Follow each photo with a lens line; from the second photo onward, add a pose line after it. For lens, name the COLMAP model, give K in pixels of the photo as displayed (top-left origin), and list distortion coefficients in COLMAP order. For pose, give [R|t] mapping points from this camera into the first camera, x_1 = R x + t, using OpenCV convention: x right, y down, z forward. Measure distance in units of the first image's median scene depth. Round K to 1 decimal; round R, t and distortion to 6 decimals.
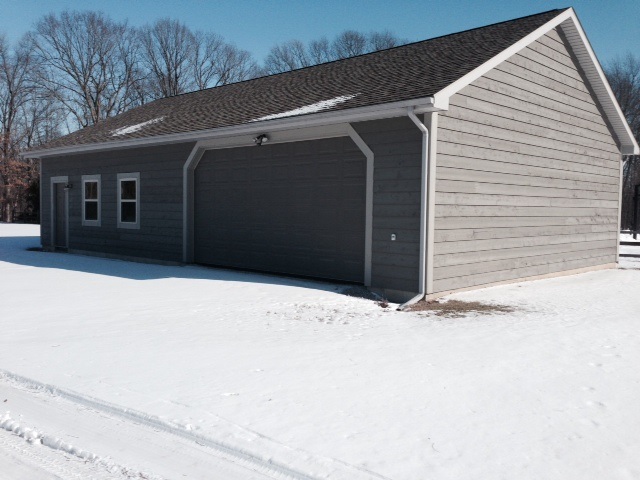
lens RADIAL K [[610.6, 0, 320.0], [0, 610.6, 240.0], [0, 0, 1]] dist [0.010202, -0.128463]
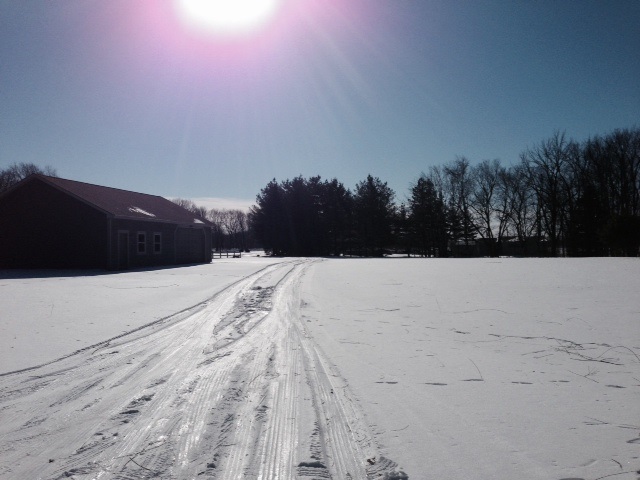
lens RADIAL K [[610.6, 0, 320.0], [0, 610.6, 240.0], [0, 0, 1]] dist [0.010202, -0.128463]
pose [[-0.507455, 0.000481, 0.861678, -2.807518], [0.039494, 0.998962, 0.022701, -0.107841], [-0.860773, 0.045551, -0.506947, 1.694327]]
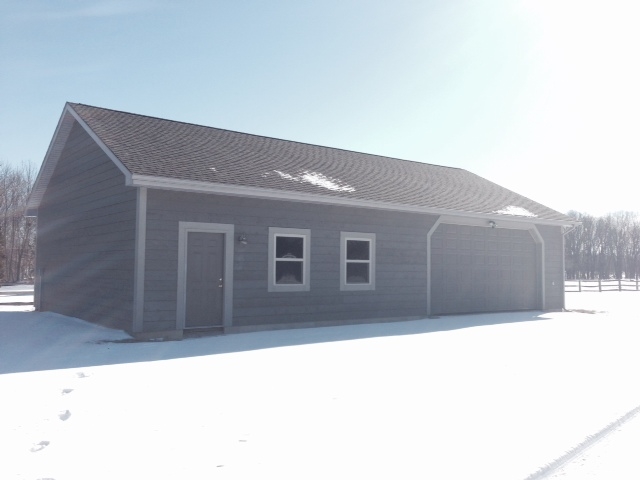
lens RADIAL K [[610.6, 0, 320.0], [0, 610.6, 240.0], [0, 0, 1]] dist [0.010202, -0.128463]
pose [[0.159151, 0.038989, 0.986484, -1.273882], [0.044987, 0.997895, -0.046698, -0.055599], [-0.986229, 0.051811, 0.157062, 0.905290]]
